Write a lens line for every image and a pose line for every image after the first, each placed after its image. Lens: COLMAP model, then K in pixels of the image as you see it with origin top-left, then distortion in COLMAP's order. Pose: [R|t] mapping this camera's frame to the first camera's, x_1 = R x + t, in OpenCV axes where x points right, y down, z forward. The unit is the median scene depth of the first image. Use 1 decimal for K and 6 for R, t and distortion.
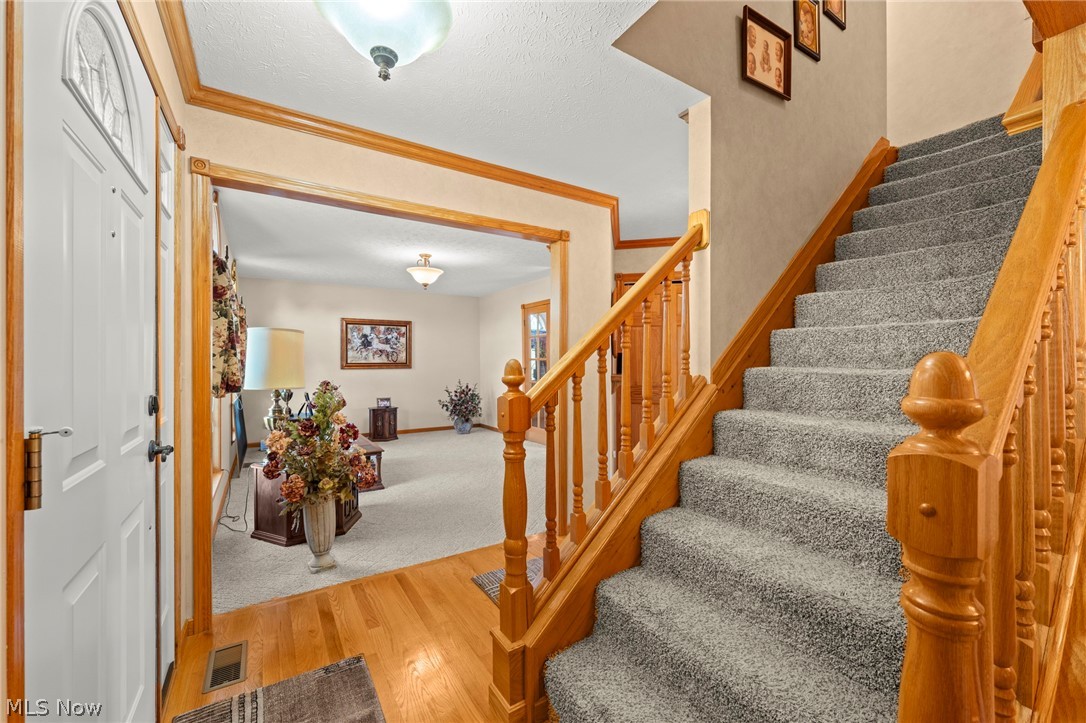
lens RADIAL K [[418.5, 0, 539.7], [0, 418.5, 361.4], [0, 0, 1]] dist [-0.000168, 0.000816]
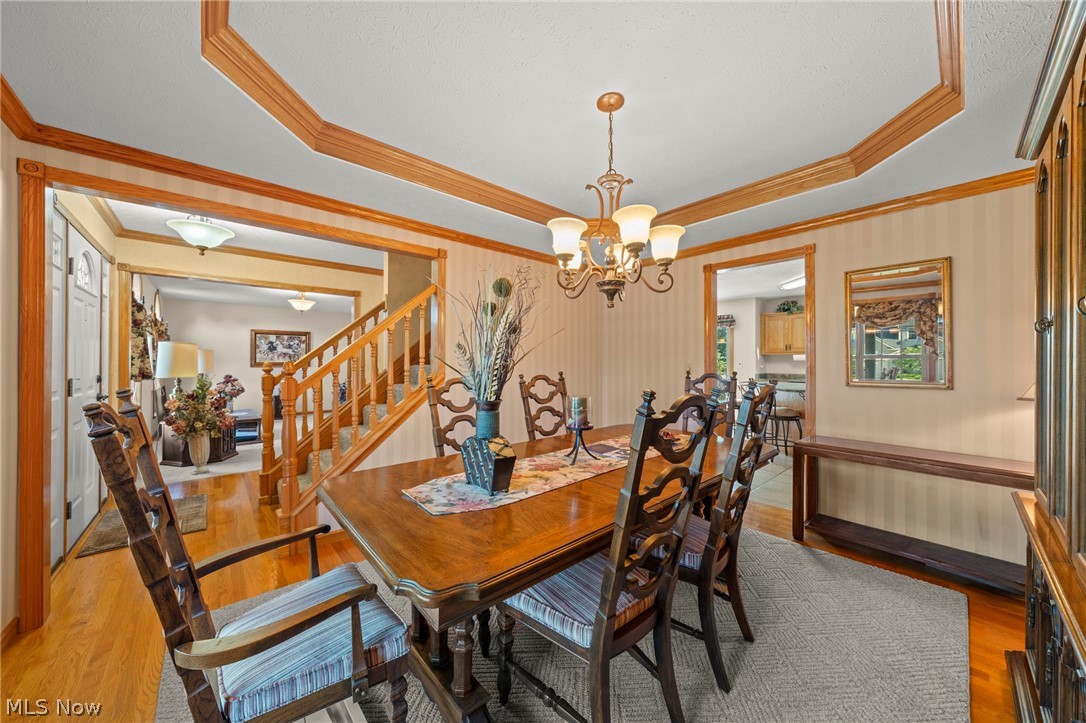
lens RADIAL K [[369.8, 0, 543.5], [0, 369.8, 361.1], [0, 0, 1]] dist [-0.000475, -0.000038]
pose [[0.988548, 0.005039, 0.150820, 0.596048], [-0.004667, 0.999985, -0.002823, -0.003849], [-0.150832, 0.002087, 0.988557, -0.689189]]
